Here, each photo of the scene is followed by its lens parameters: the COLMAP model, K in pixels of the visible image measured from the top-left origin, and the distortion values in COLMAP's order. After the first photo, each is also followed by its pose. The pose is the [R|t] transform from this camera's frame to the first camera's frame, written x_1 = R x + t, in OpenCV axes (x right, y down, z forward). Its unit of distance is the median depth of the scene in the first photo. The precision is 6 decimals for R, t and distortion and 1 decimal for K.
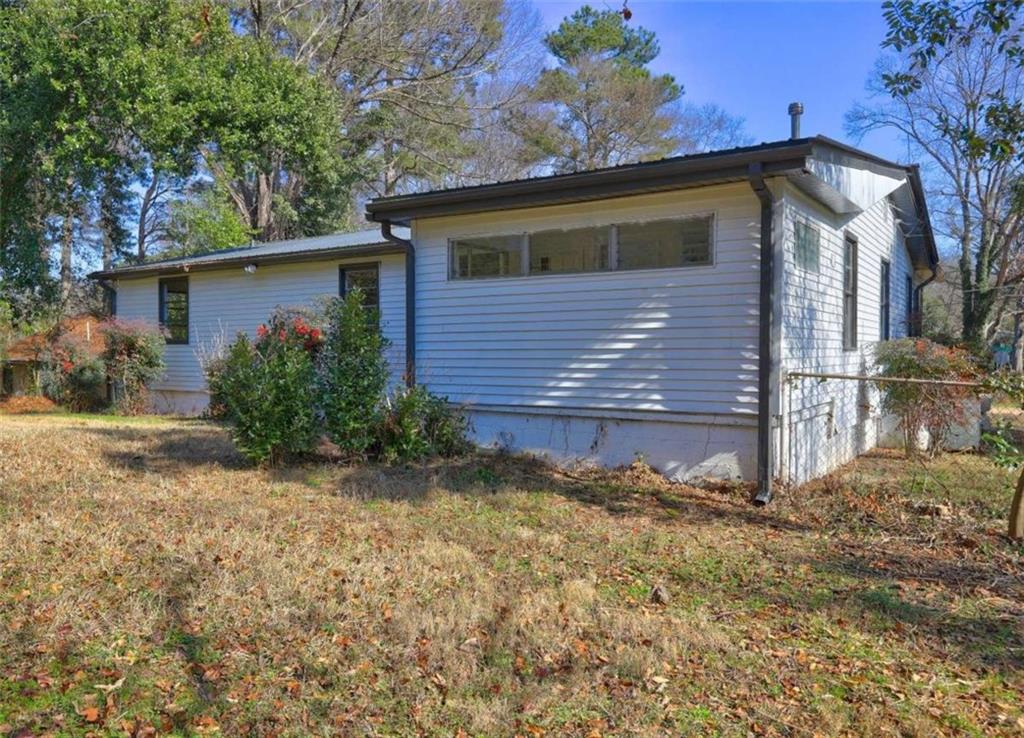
lens RADIAL K [[821.4, 0, 510.6], [0, 821.4, 370.1], [0, 0, 1]] dist [-0.011048, -0.000723]
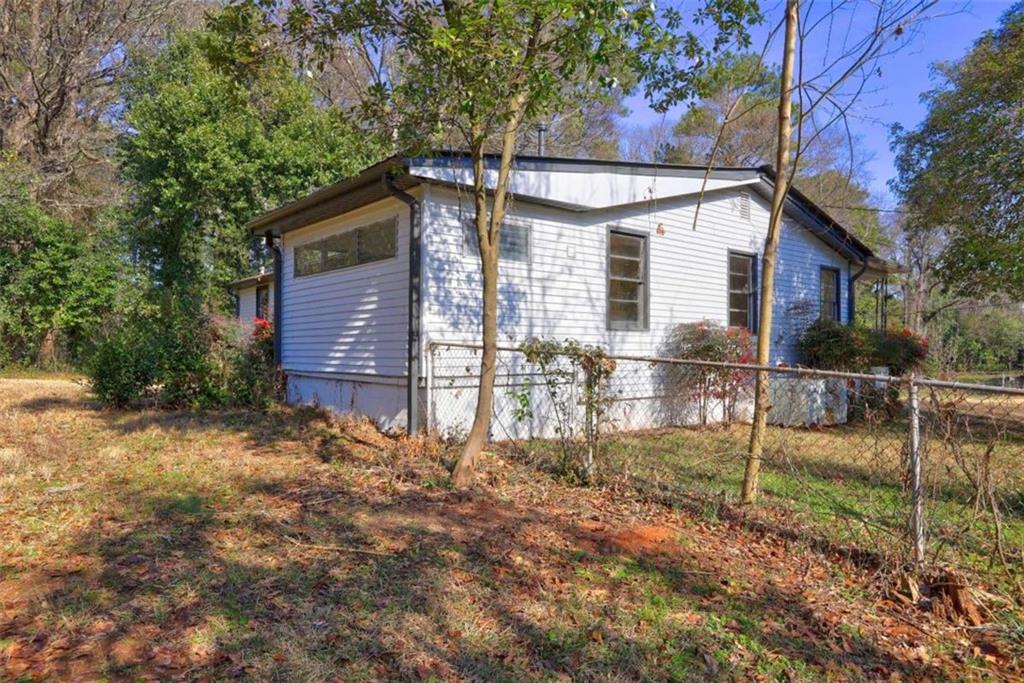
lens RADIAL K [[675.4, 0, 513.9], [0, 675.4, 336.5], [0, 0, 1]] dist [-0.005679, -0.000730]
pose [[0.957752, -0.001690, -0.287590, 0.657181], [-0.009891, 0.999198, -0.038810, 0.027966], [0.287425, 0.040015, 0.956967, 0.070090]]
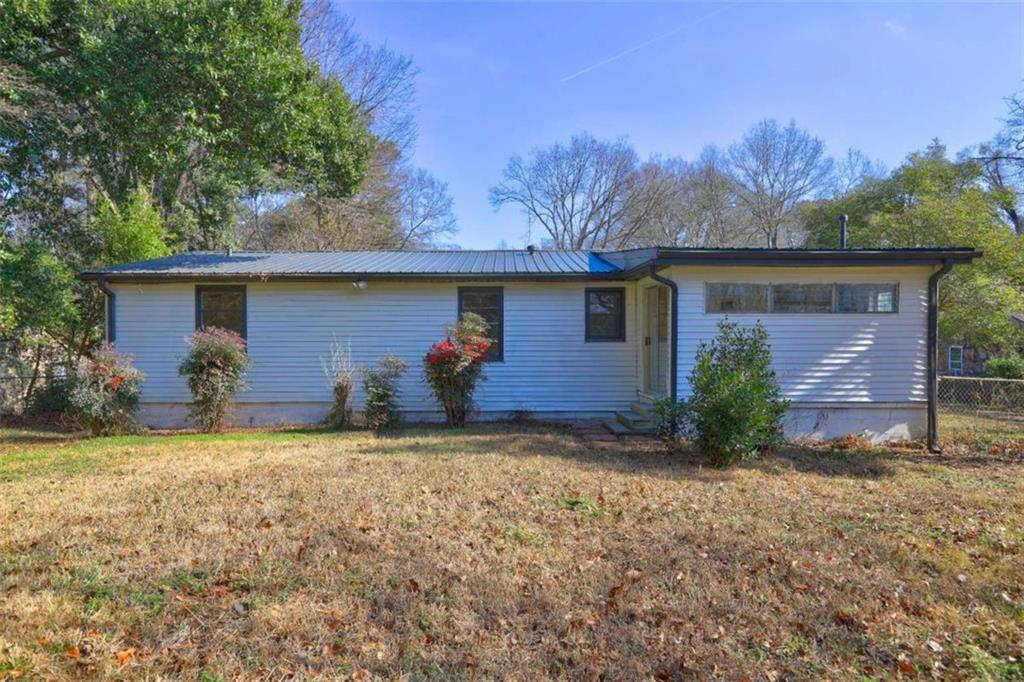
lens RADIAL K [[620.6, 0, 511.7], [0, 620.6, 348.4], [0, 0, 1]] dist [0.000096, -0.000095]
pose [[0.815367, -0.000979, 0.578943, -1.055713], [0.012704, 0.999788, -0.016201, -0.042774], [-0.578804, 0.020565, 0.815207, 0.389760]]
